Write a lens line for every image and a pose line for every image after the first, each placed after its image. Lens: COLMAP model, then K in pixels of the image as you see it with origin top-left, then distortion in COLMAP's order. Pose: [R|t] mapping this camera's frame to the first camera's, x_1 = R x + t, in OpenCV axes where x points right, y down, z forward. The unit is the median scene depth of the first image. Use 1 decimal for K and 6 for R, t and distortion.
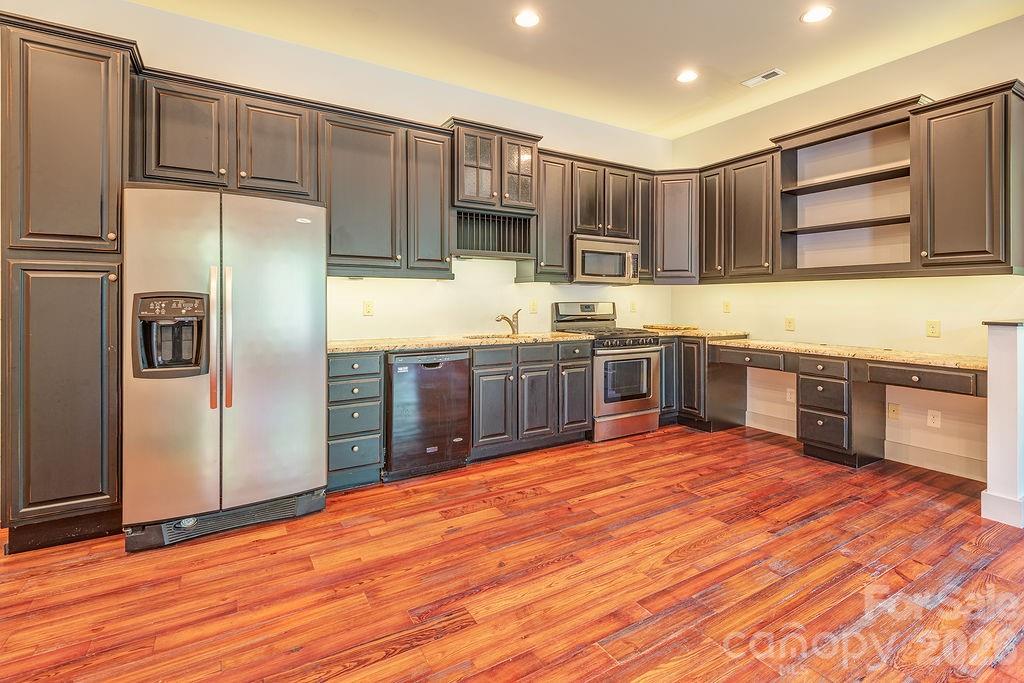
lens RADIAL K [[474.1, 0, 515.1], [0, 474.1, 306.8], [0, 0, 1]] dist [0.012360, -0.000262]
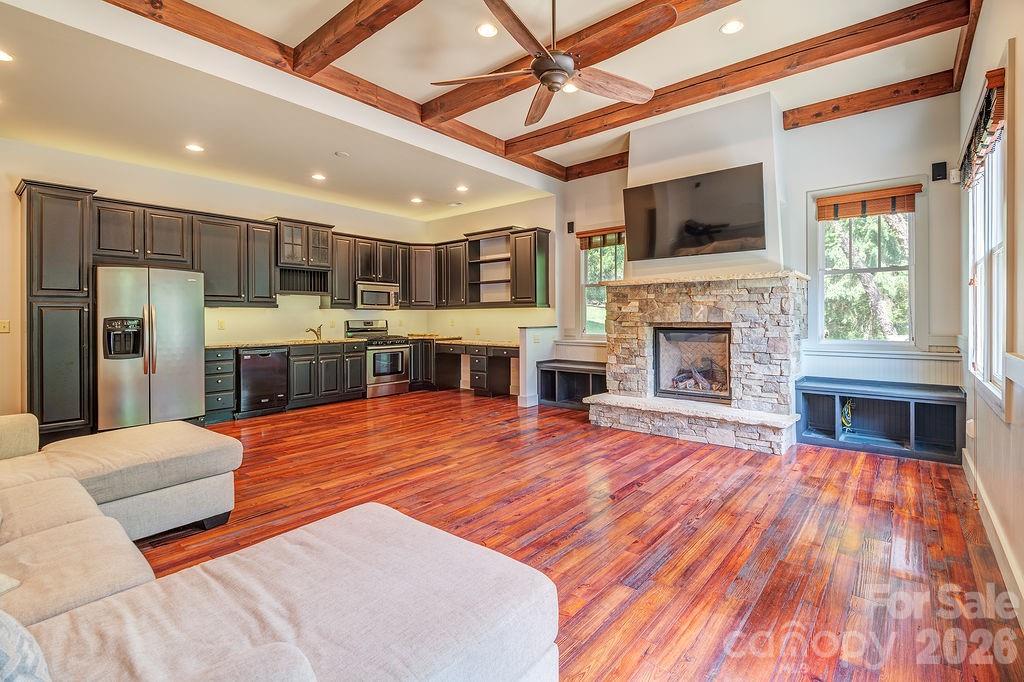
lens RADIAL K [[468.0, 0, 517.1], [0, 468.0, 317.7], [0, 0, 1]] dist [0.025323, -0.000421]
pose [[0.943626, -0.005840, 0.330961, 0.124981], [0.010396, 0.999874, -0.011998, 0.008507], [-0.330849, 0.014762, 0.943568, -0.911829]]
